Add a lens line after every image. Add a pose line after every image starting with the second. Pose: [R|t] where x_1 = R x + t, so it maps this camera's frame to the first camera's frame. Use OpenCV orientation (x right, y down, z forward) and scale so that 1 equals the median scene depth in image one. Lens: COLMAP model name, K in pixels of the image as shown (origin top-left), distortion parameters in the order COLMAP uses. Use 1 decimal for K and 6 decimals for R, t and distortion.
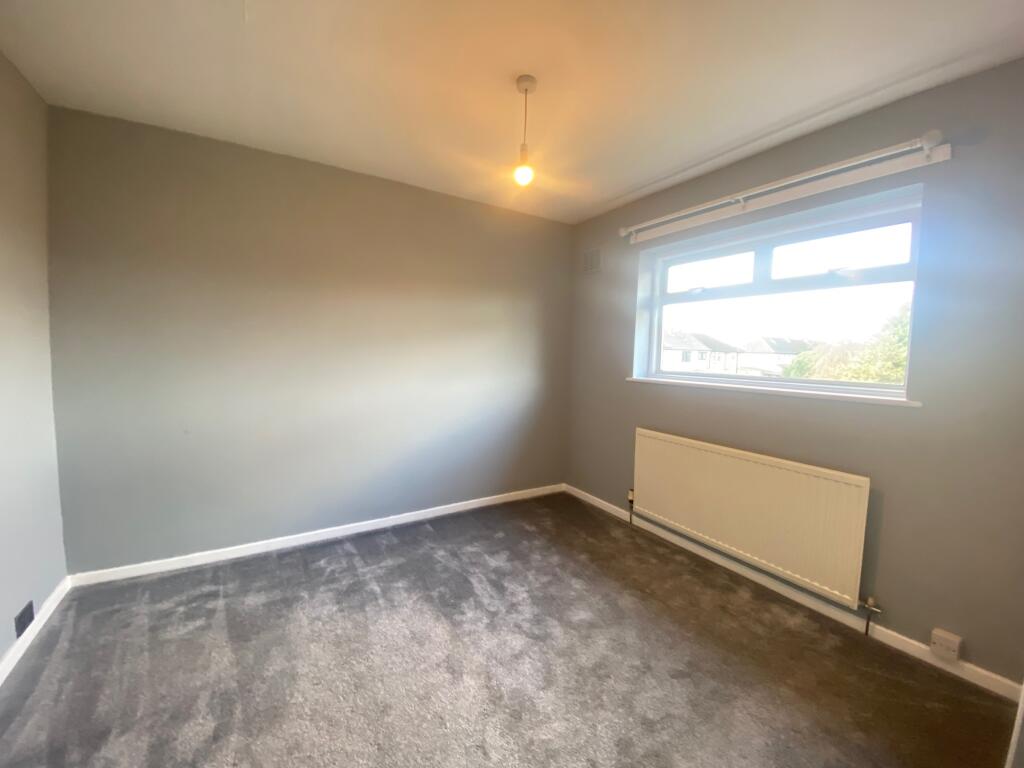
lens RADIAL K [[413.4, 0, 511.5], [0, 413.4, 384.2], [0, 0, 1]] dist [0.034202, -0.025283]
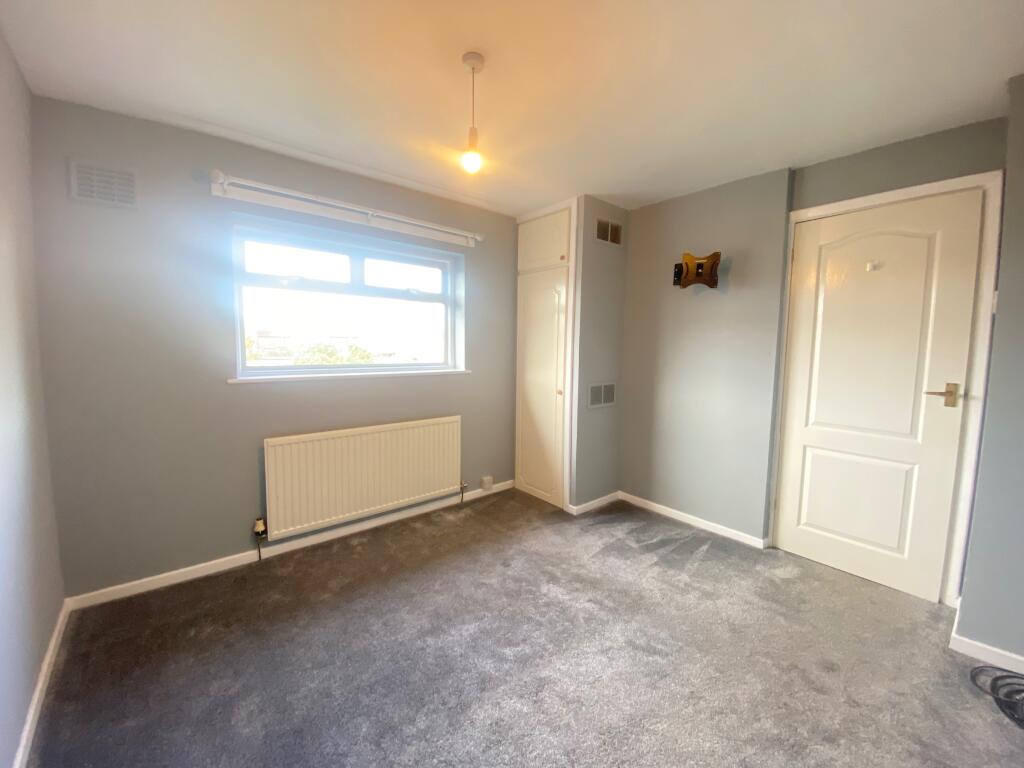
lens RADIAL K [[413.4, 0, 511.5], [0, 413.4, 384.2], [0, 0, 1]] dist [0.034202, -0.025283]
pose [[-0.157825, -0.118127, 0.980376, -0.748423], [0.061420, 0.989722, 0.129141, -0.102799], [-0.985555, 0.080596, -0.148947, 0.865581]]
